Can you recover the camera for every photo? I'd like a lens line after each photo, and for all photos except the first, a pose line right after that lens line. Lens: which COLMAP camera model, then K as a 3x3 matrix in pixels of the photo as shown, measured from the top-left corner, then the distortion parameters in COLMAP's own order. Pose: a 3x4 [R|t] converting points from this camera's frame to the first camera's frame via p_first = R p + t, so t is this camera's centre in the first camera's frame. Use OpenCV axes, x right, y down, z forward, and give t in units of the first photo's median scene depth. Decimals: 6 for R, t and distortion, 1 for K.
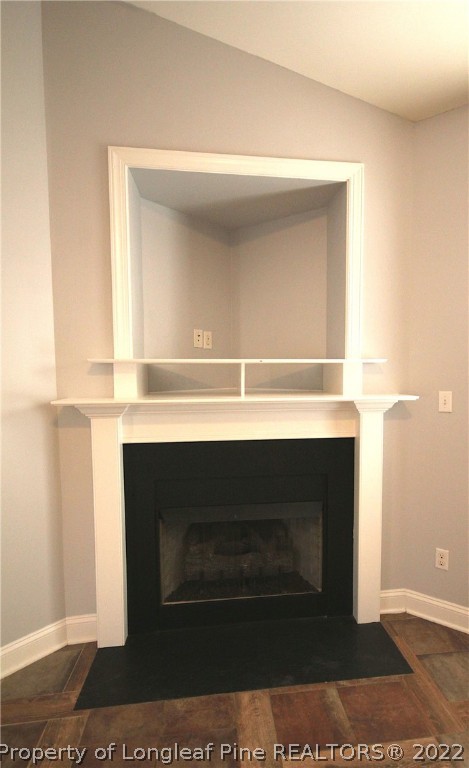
lens RADIAL K [[428.9, 0, 268.5], [0, 428.9, 402.4], [0, 0, 1]] dist [0.003971, -0.001064]
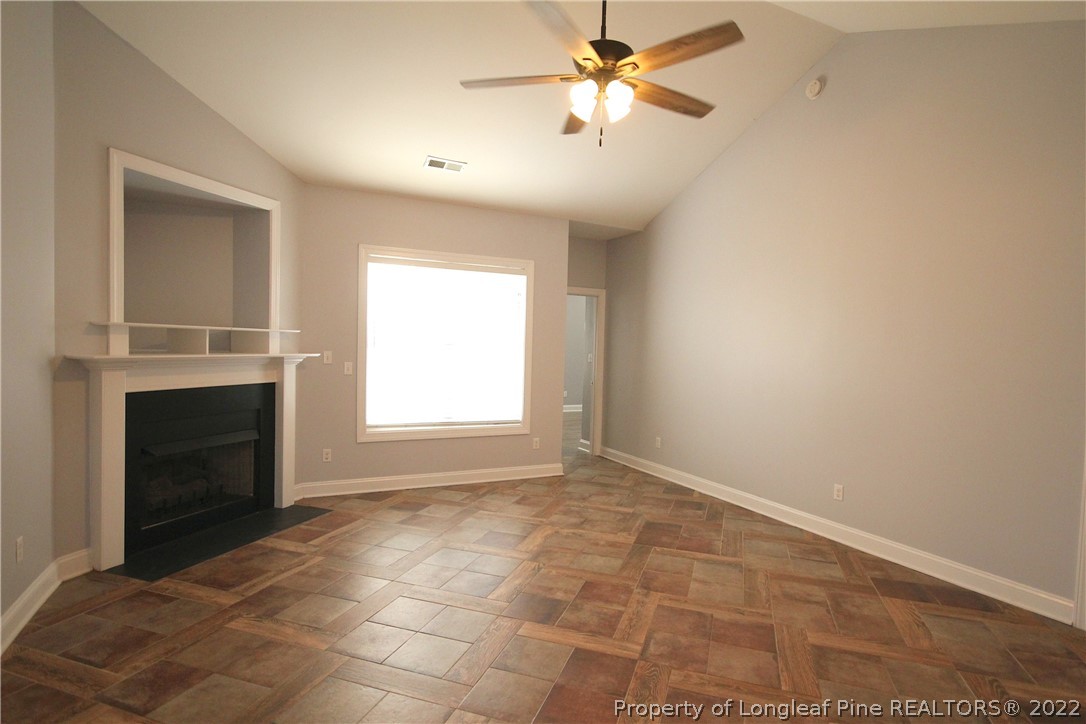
lens RADIAL K [[559.0, 0, 548.2], [0, 559.0, 363.3], [0, 0, 1]] dist [0.009997, 0.001503]
pose [[0.454908, -0.013552, 0.890435, -1.184636], [0.038516, 0.999248, -0.004469, 0.066502], [-0.889705, 0.036329, 0.455088, -0.770628]]
